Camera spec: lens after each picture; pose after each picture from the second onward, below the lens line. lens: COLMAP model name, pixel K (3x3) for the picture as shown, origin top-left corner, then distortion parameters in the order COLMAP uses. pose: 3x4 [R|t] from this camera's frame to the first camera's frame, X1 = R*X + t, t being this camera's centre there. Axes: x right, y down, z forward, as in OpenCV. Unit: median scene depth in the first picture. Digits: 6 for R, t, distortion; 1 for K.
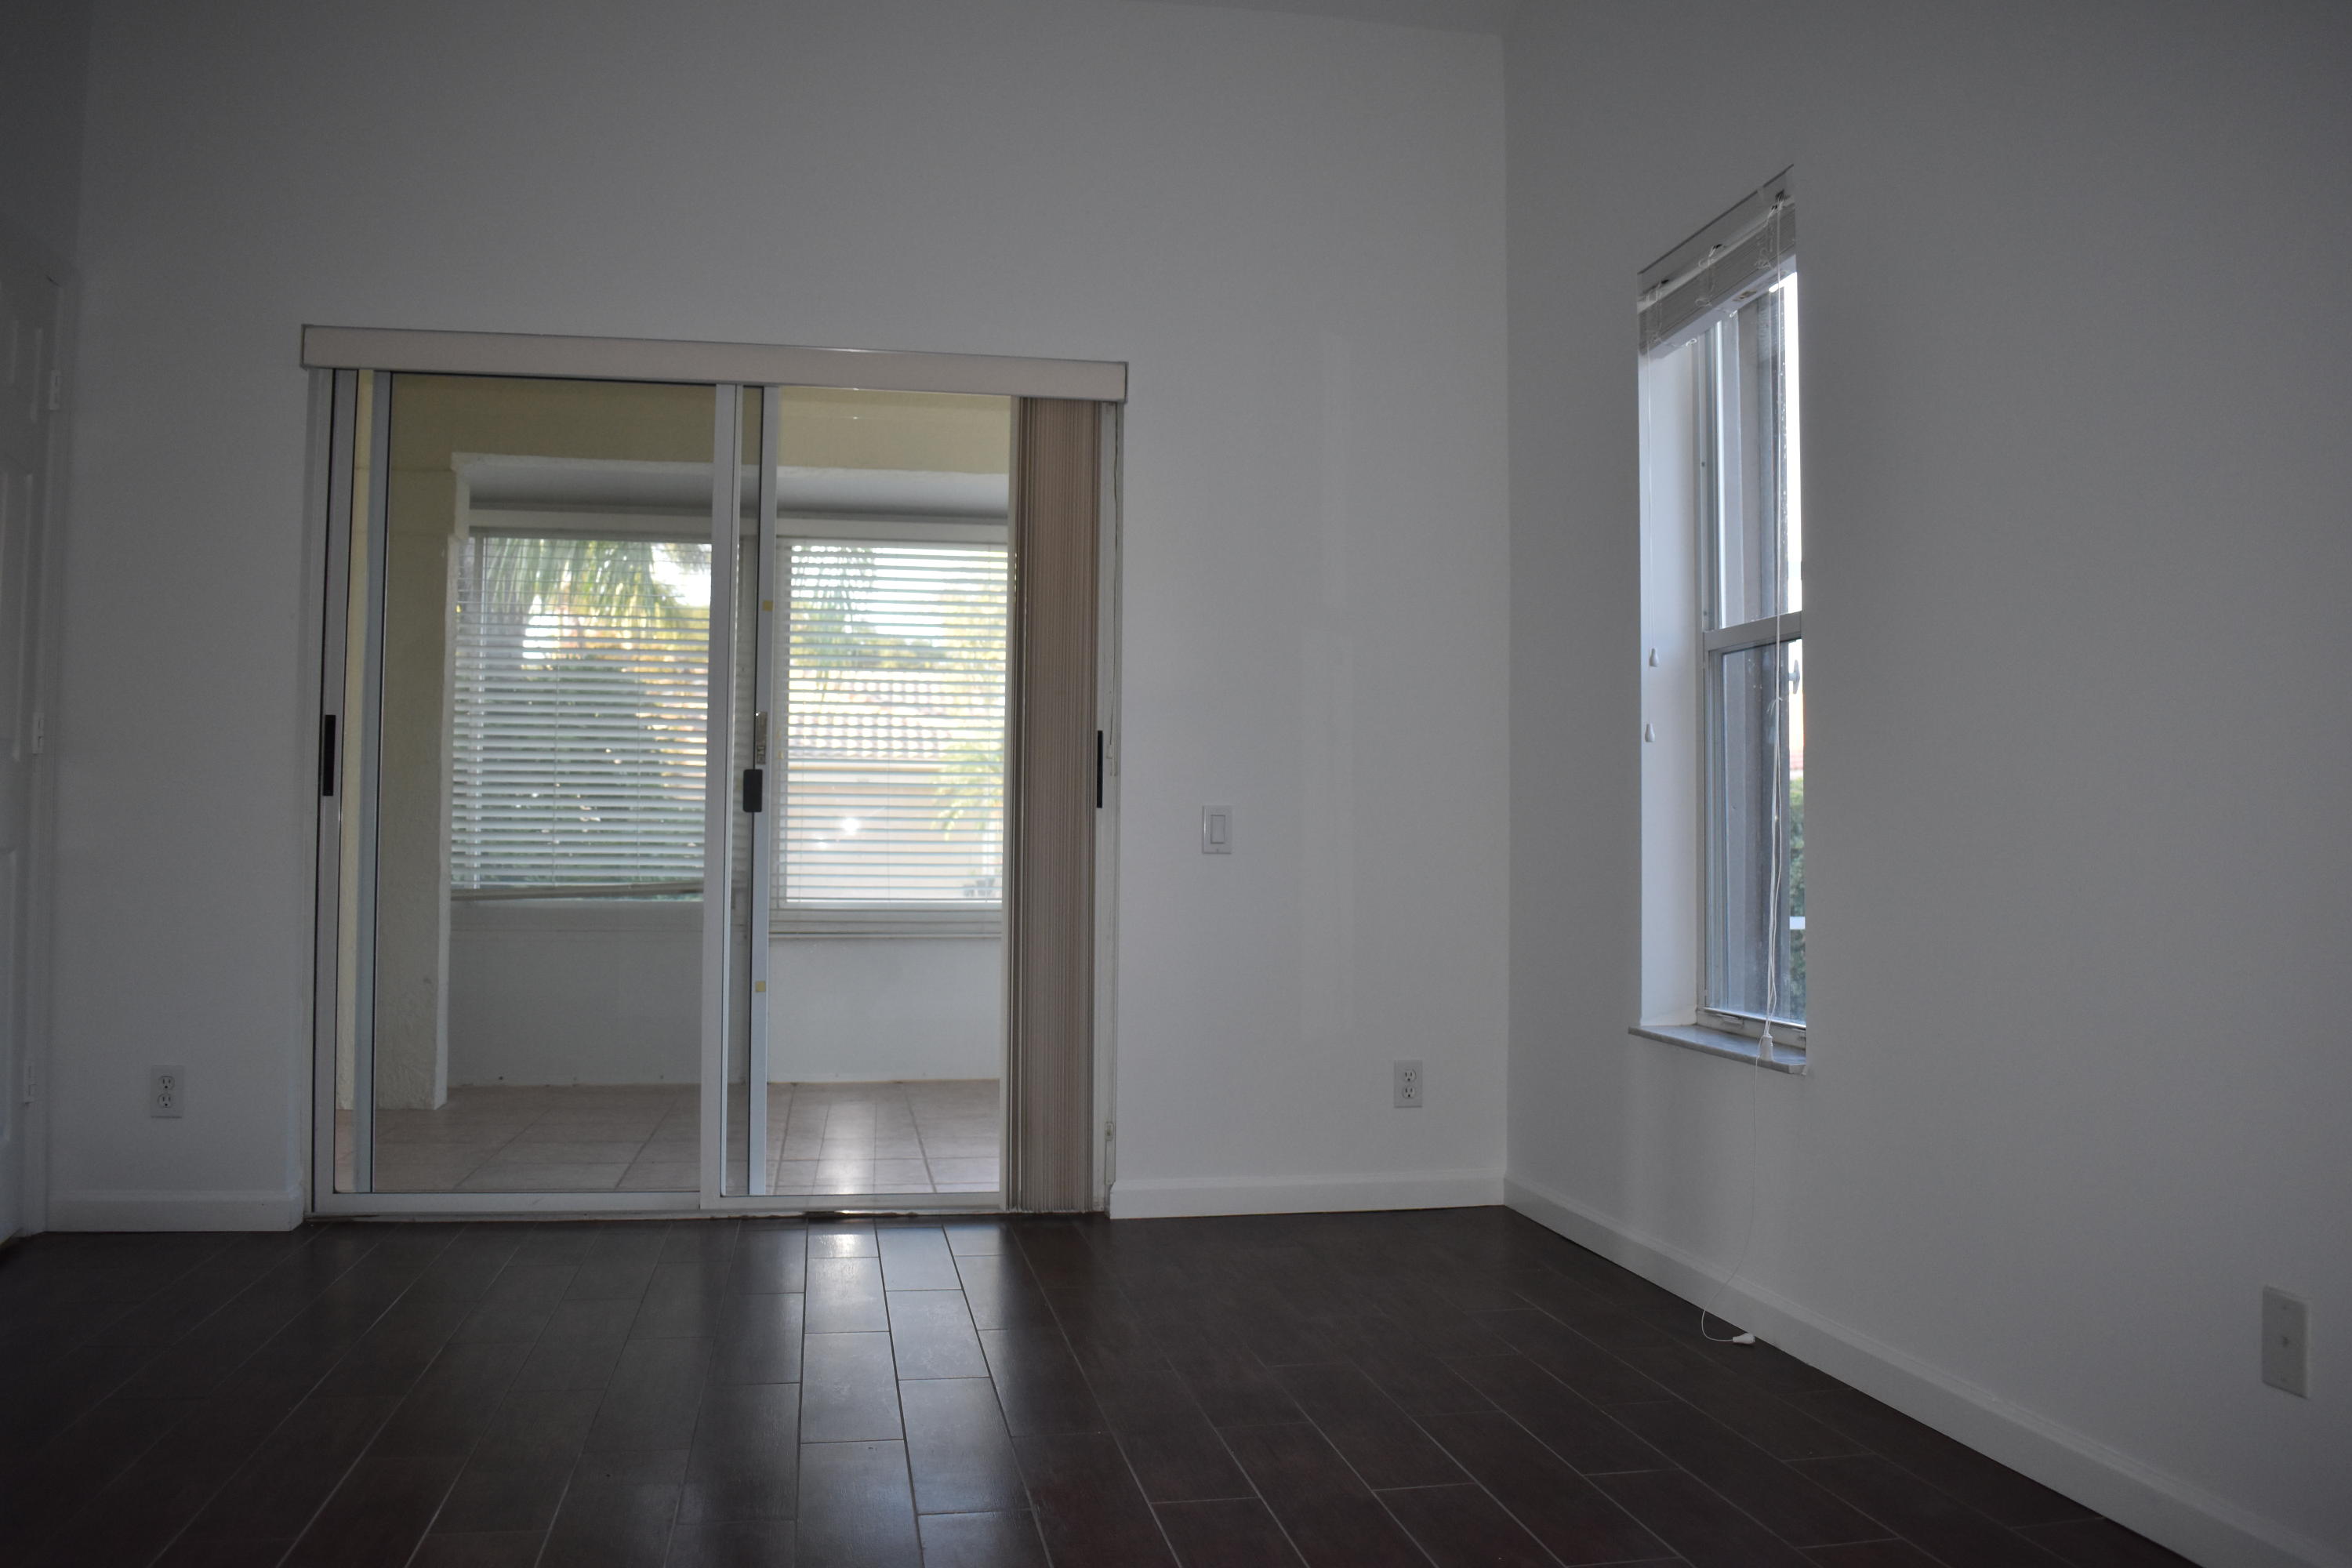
lens RADIAL K [[1825.3, 0, 1176.0], [0, 1825.3, 784.0], [0, 0, 1]] dist [-0.093196, 0.006691]
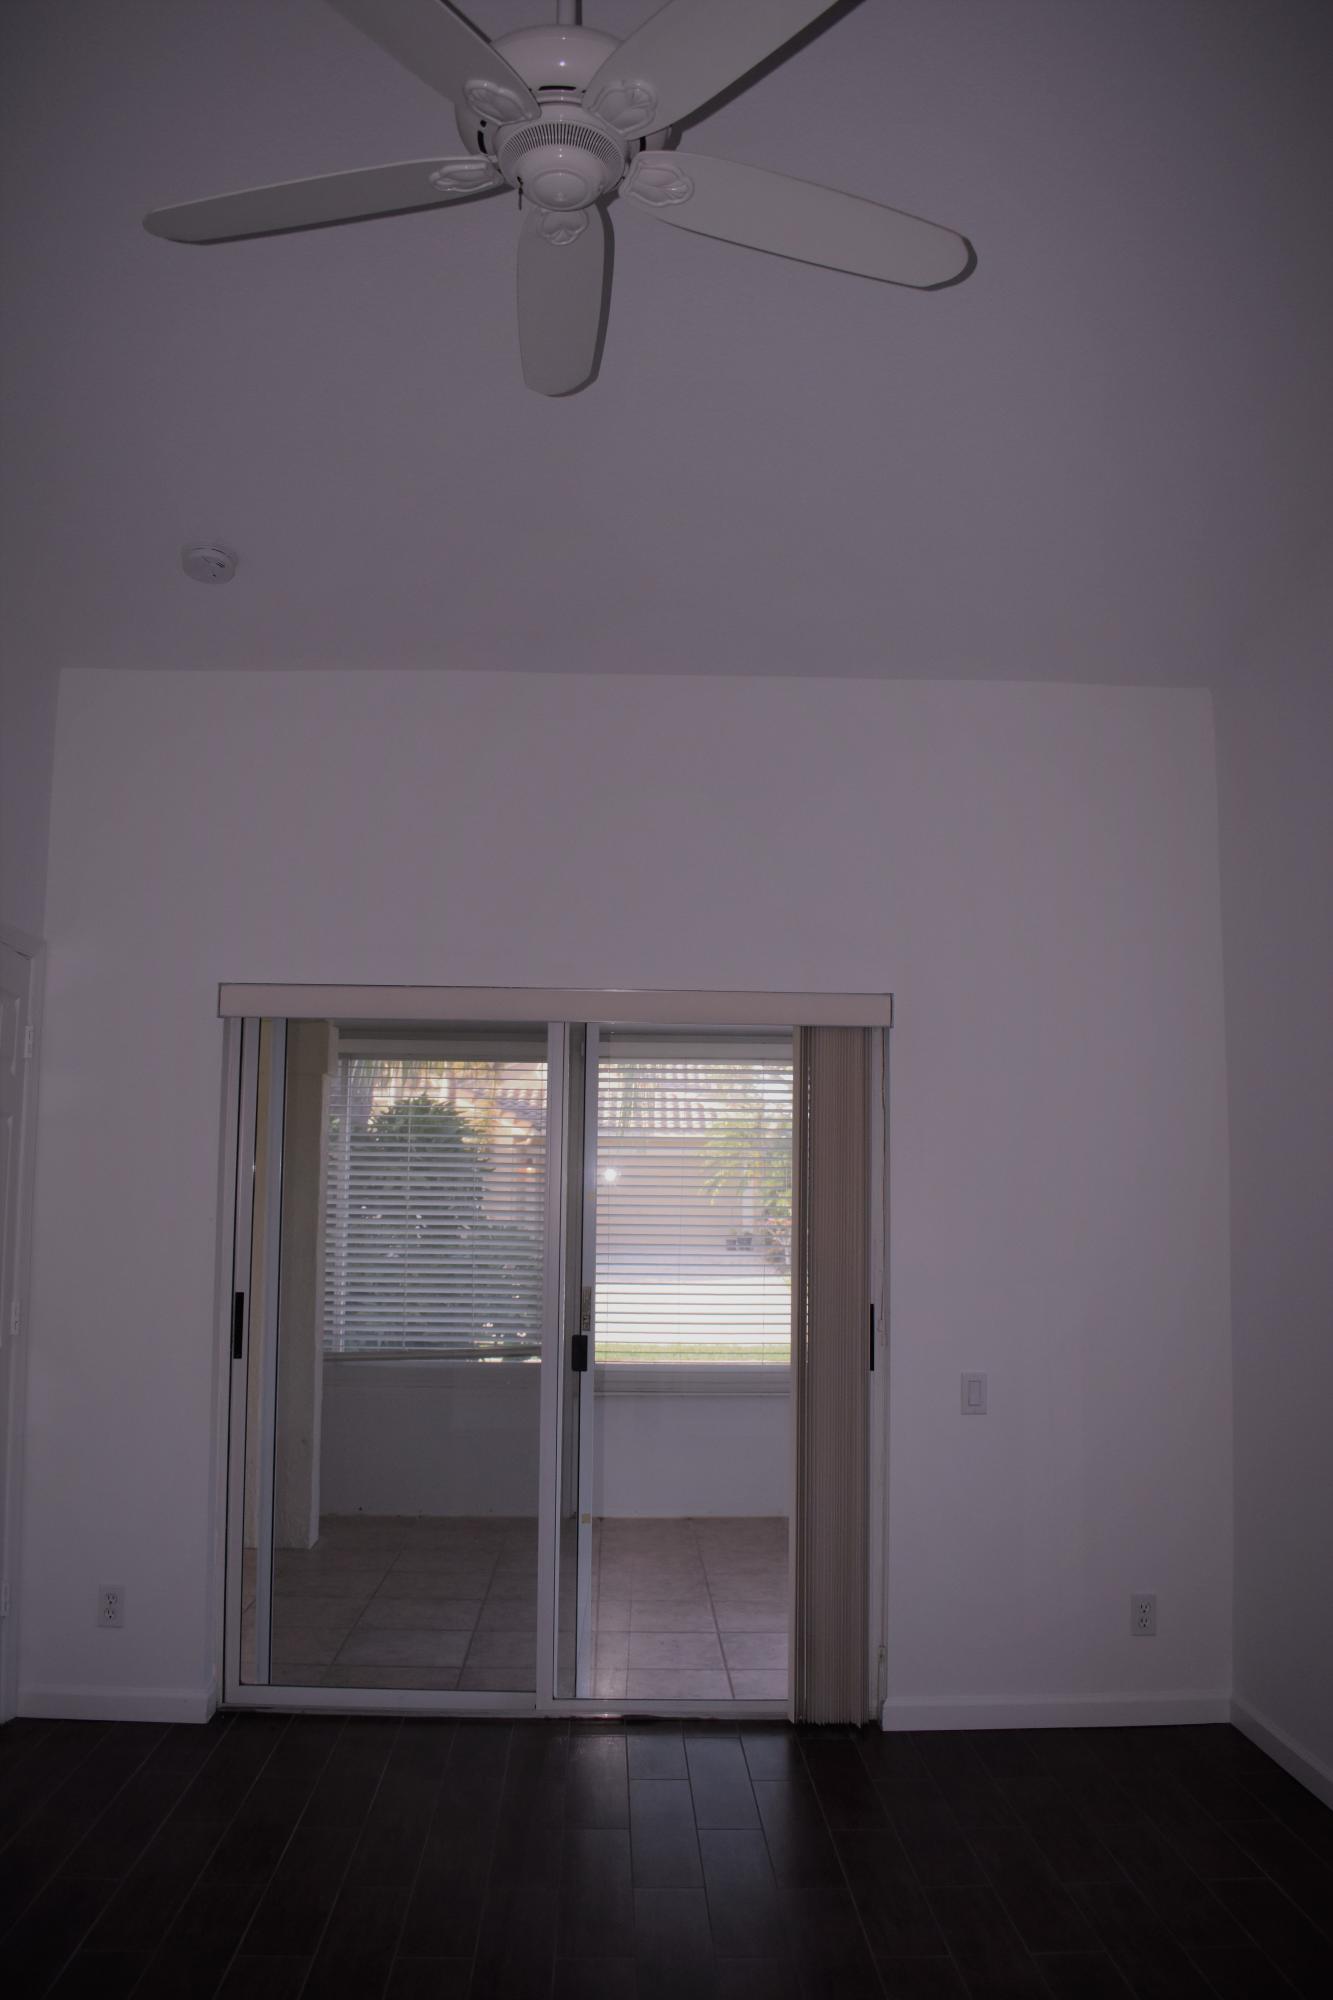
lens RADIAL K [[1553.7, 0, 663.9], [0, 1553.7, 1028.9], [0, 0, 1]] dist [-0.140661, 0.109792]
pose [[0.988153, -0.014987, -0.152740, -0.019921], [0.003996, 0.997396, -0.072011, -0.135817], [0.153422, 0.070548, 0.985639, -0.006954]]
